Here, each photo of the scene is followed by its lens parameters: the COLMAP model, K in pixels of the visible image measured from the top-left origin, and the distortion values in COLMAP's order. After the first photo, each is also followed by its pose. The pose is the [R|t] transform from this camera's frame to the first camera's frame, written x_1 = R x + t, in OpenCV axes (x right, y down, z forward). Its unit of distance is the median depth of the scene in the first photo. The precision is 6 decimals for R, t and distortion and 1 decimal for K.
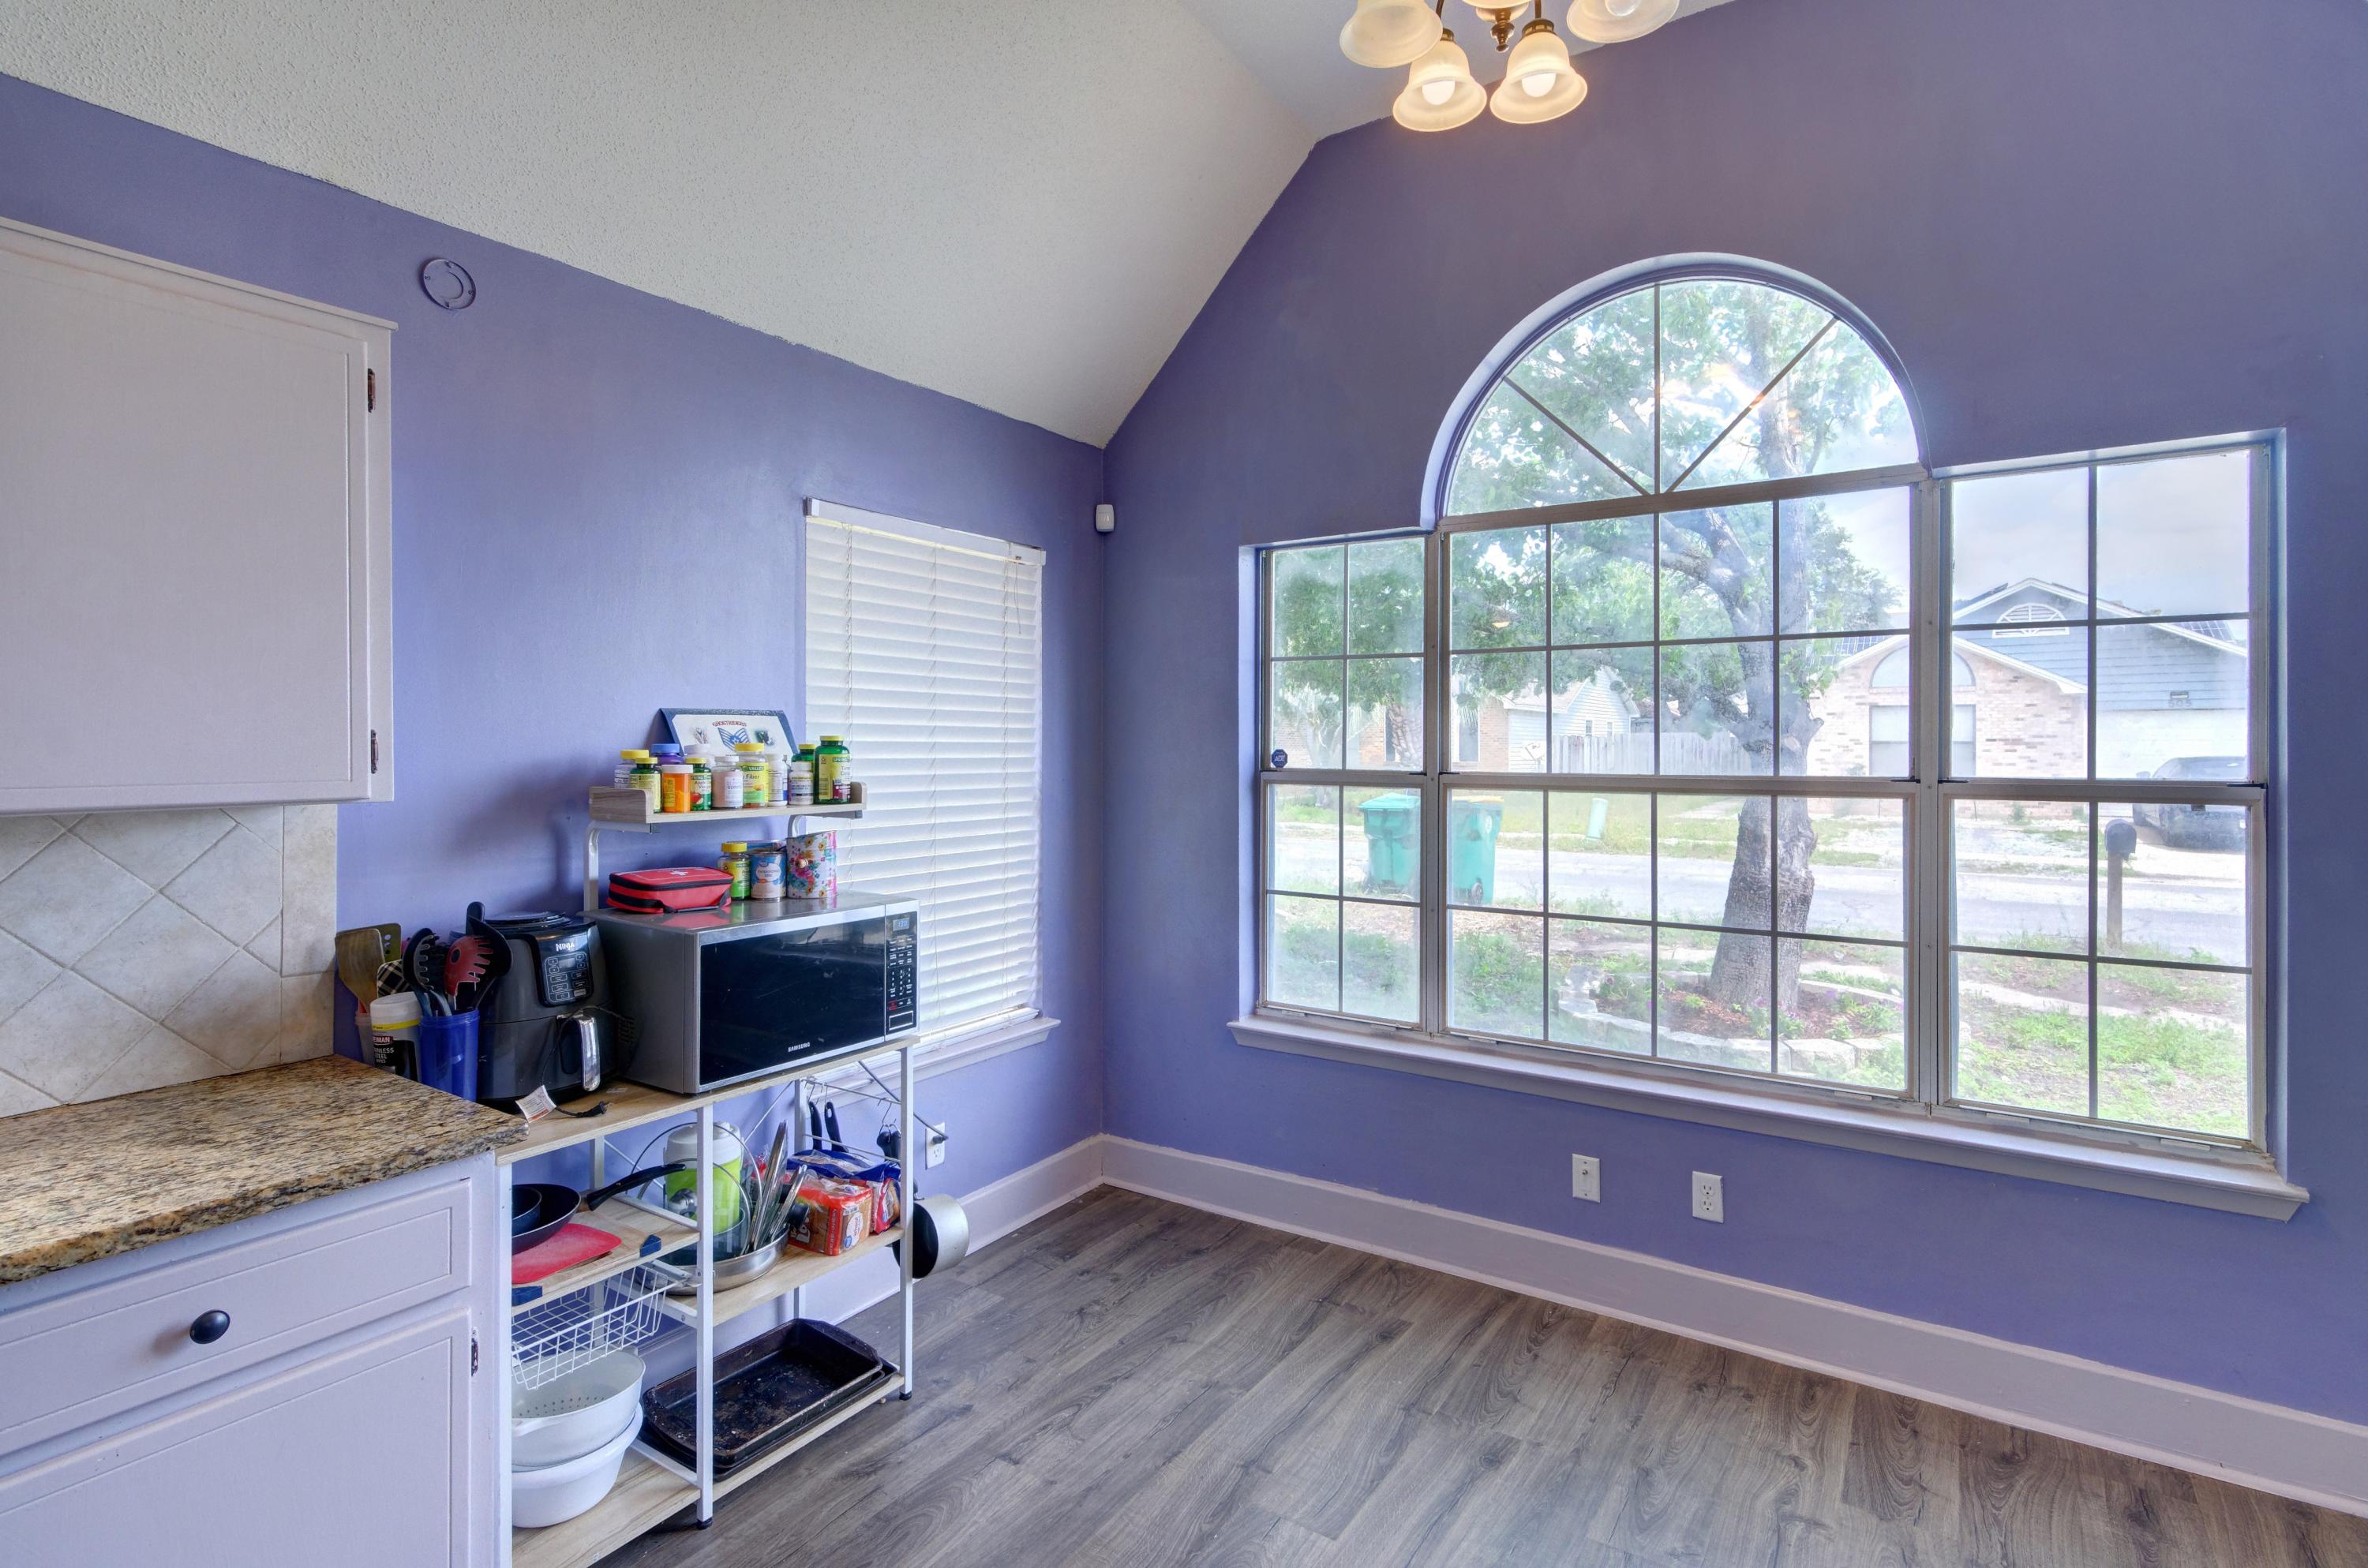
lens RADIAL K [[1145.4, 0, 1185.2], [0, 1145.4, 745.0], [0, 0, 1]] dist [0.001439, -0.000792]
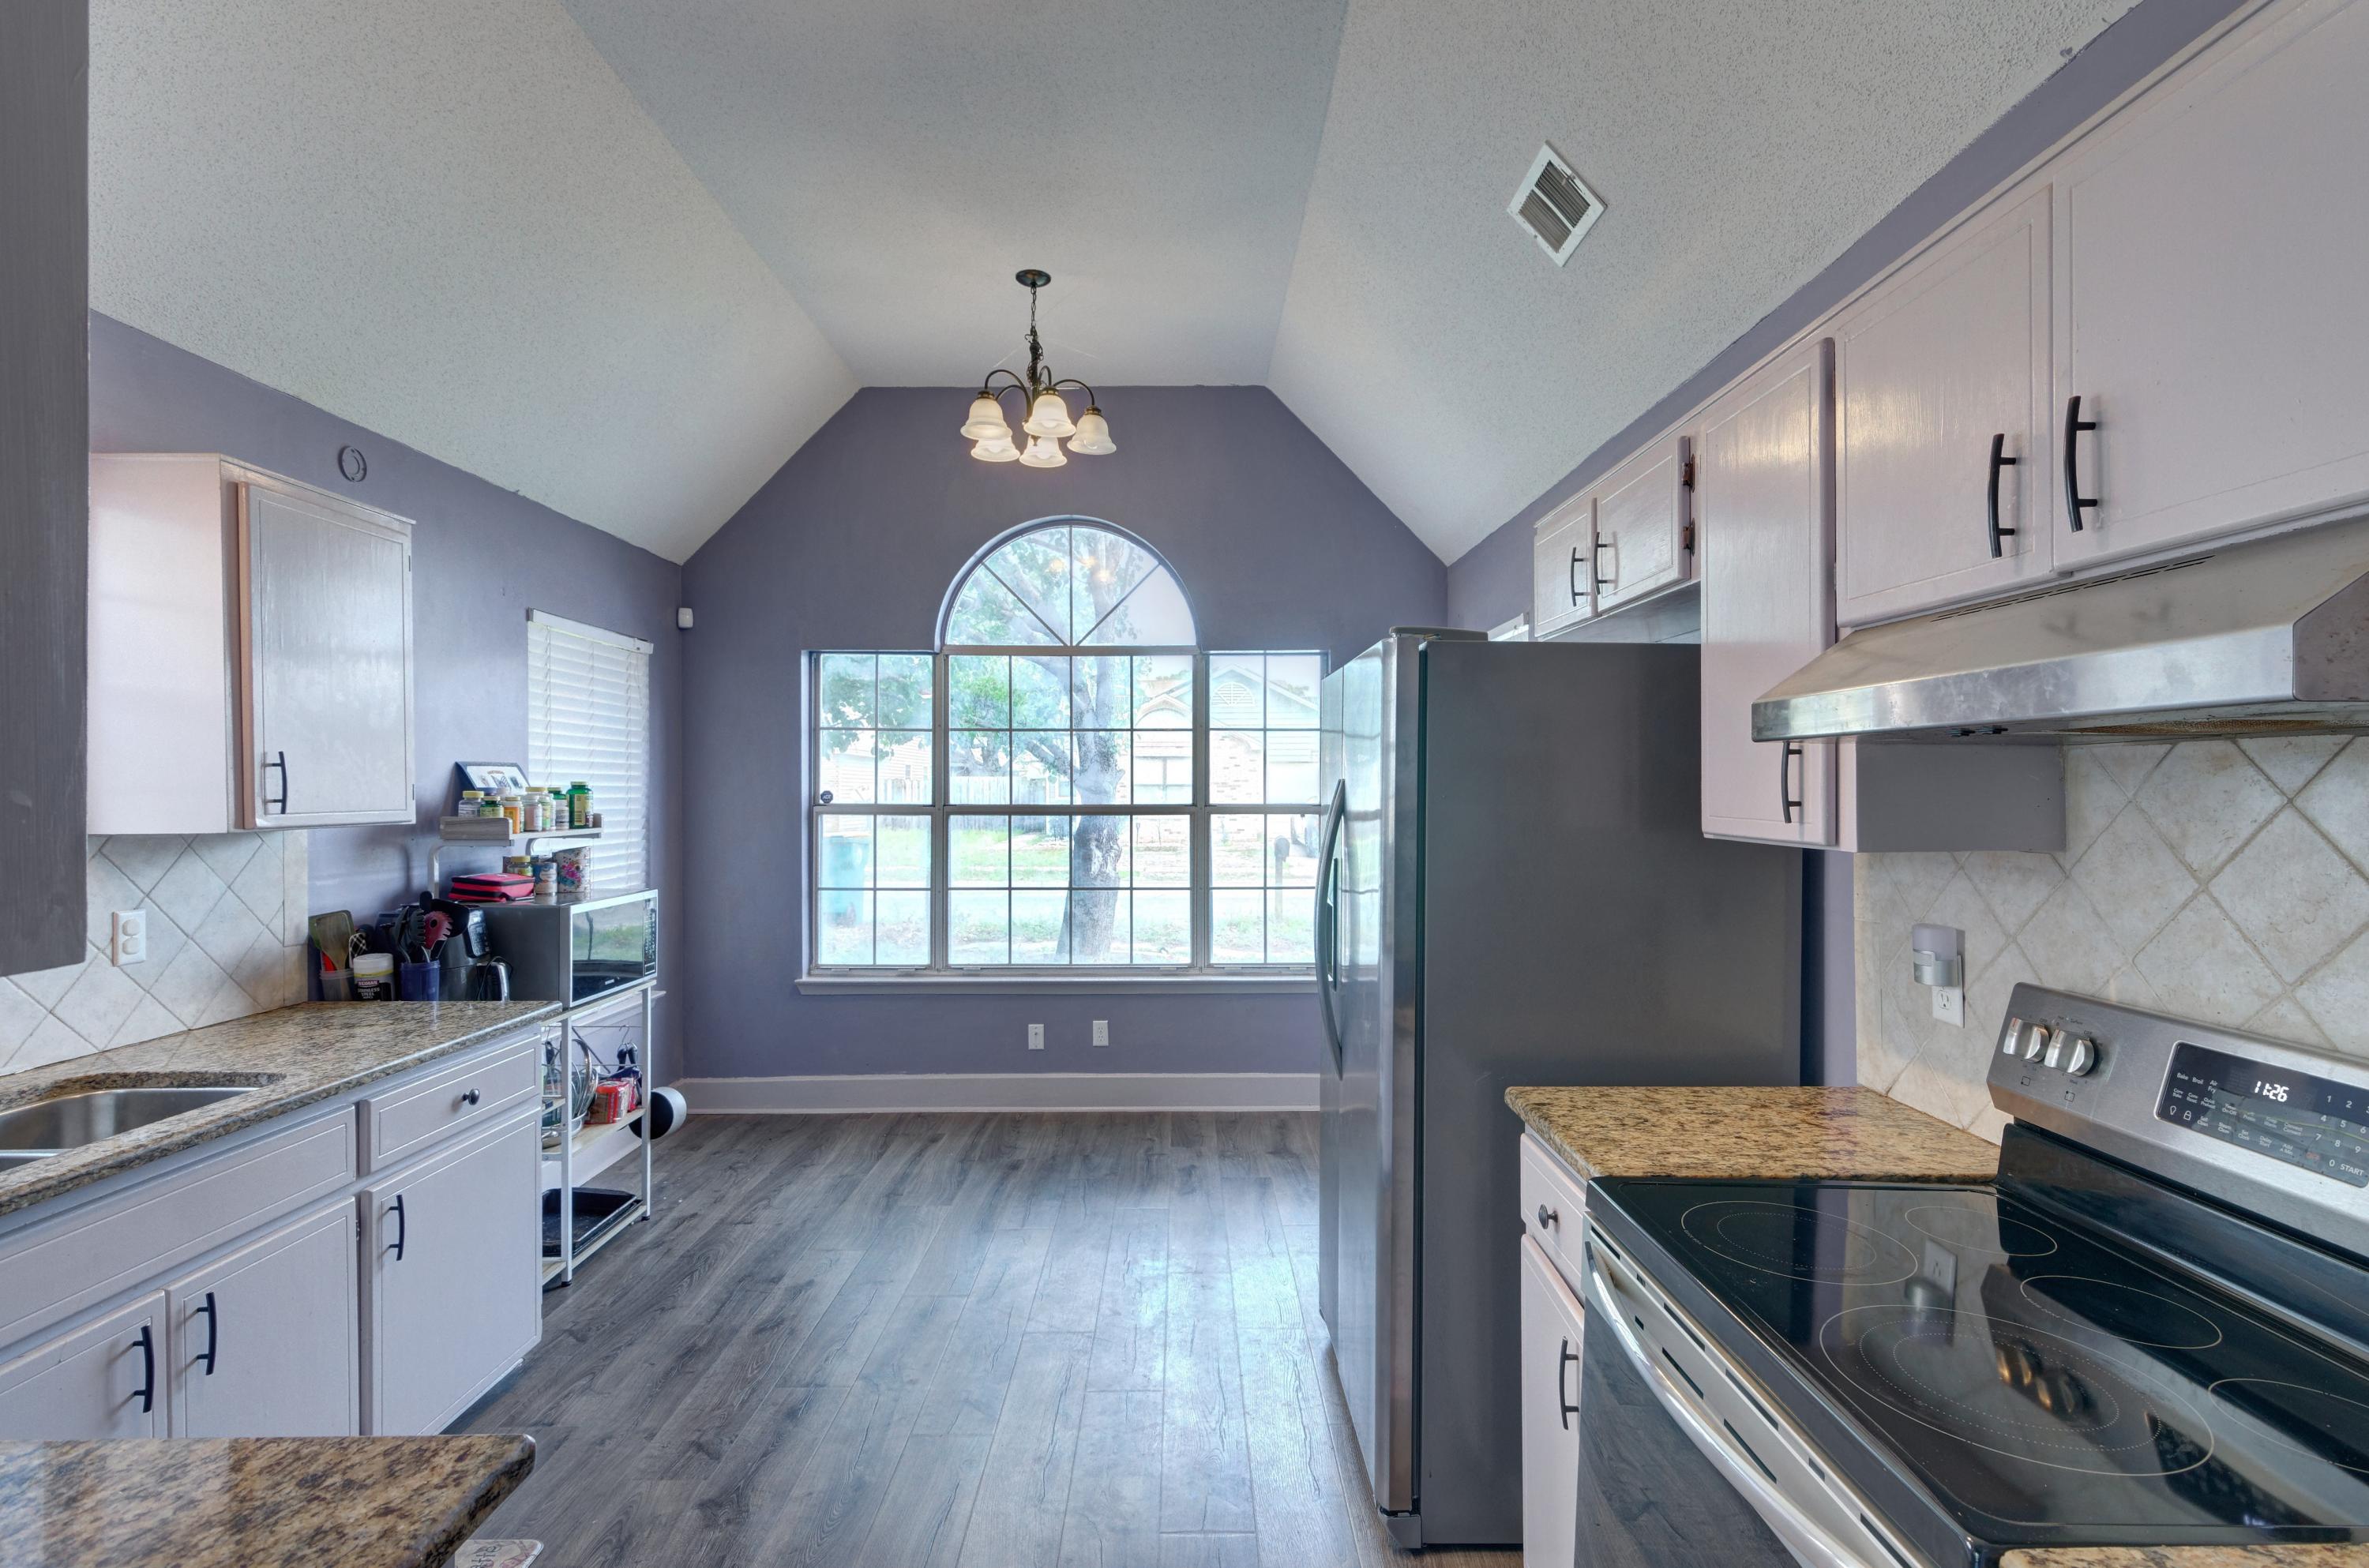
lens RADIAL K [[1132.9, 0, 1191.9], [0, 1132.9, 790.8], [0, 0, 1]] dist [0.003021, -0.000281]
pose [[0.825564, -0.001660, 0.564306, -0.482066], [0.000120, 0.999996, 0.002766, 0.000031], [-0.564309, -0.002216, 0.825561, -0.625411]]
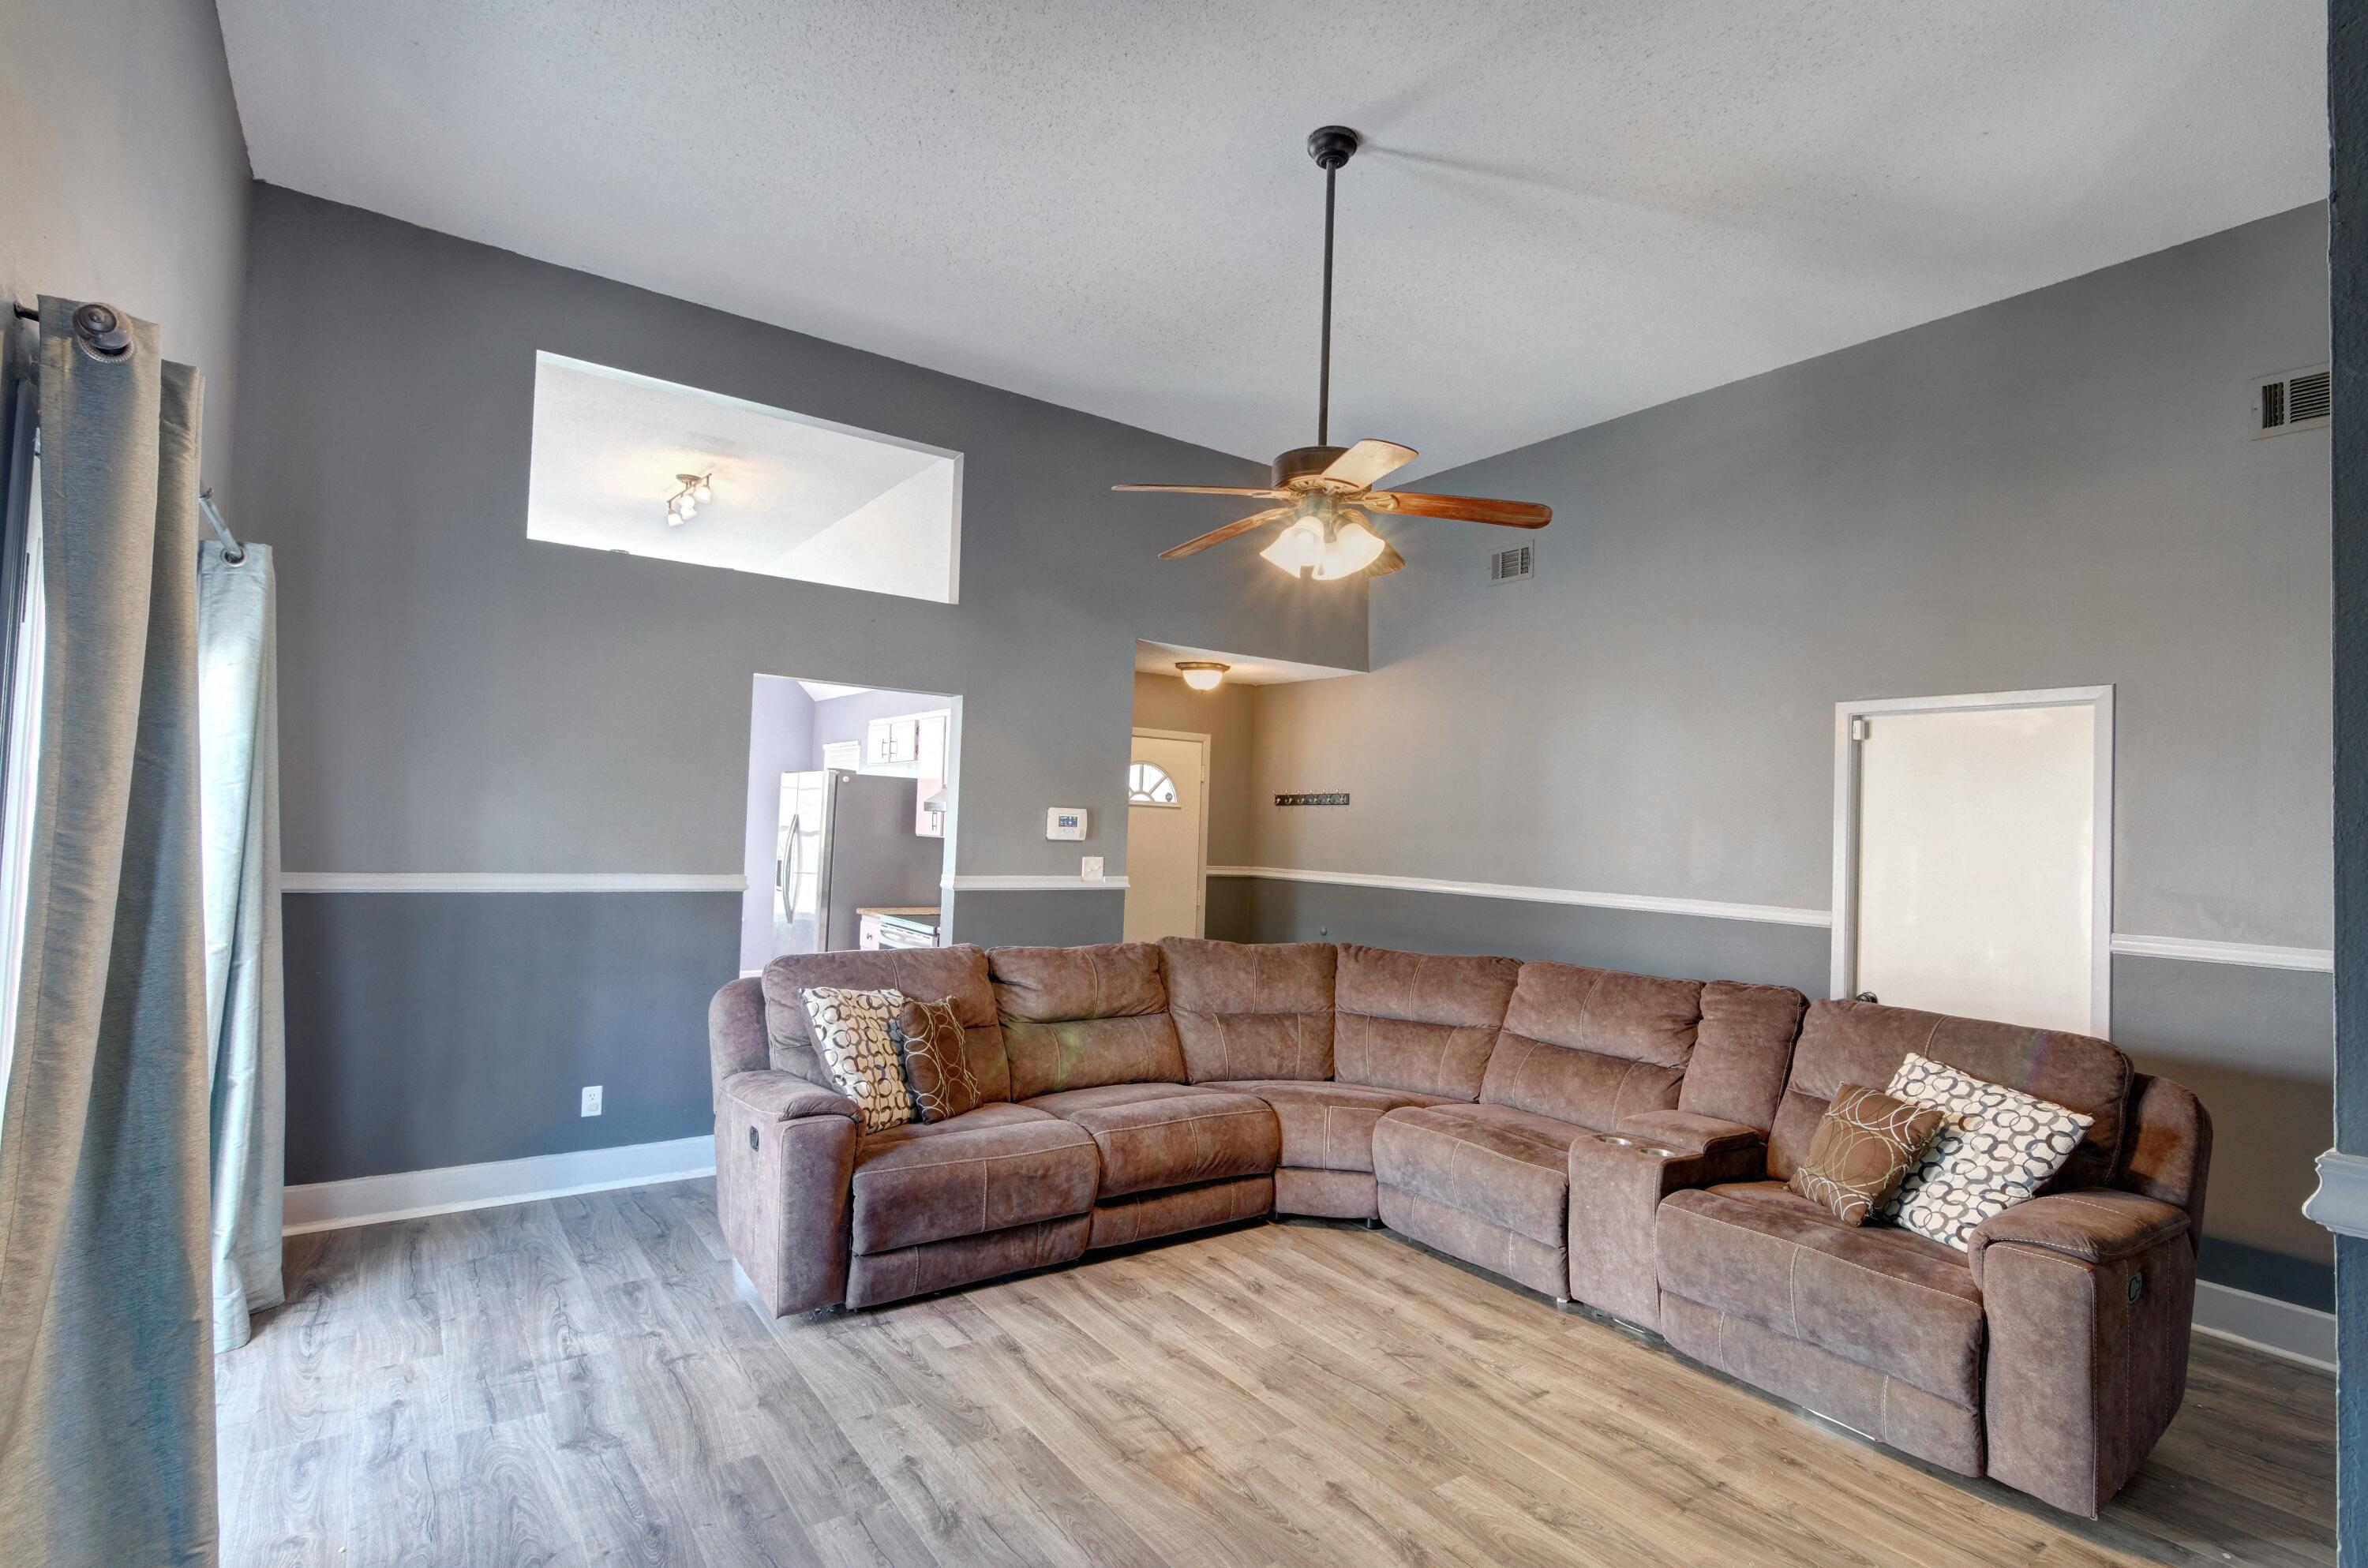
lens RADIAL K [[1143.8, 0, 1192.8], [0, 1143.8, 773.6], [0, 0, 1]] dist [0.003353, -0.000092]
pose [[0.356321, 0.058605, 0.932524, -2.058961], [-0.036345, 0.998145, -0.048842, -0.002869], [-0.933657, -0.016489, 0.357790, -1.761858]]
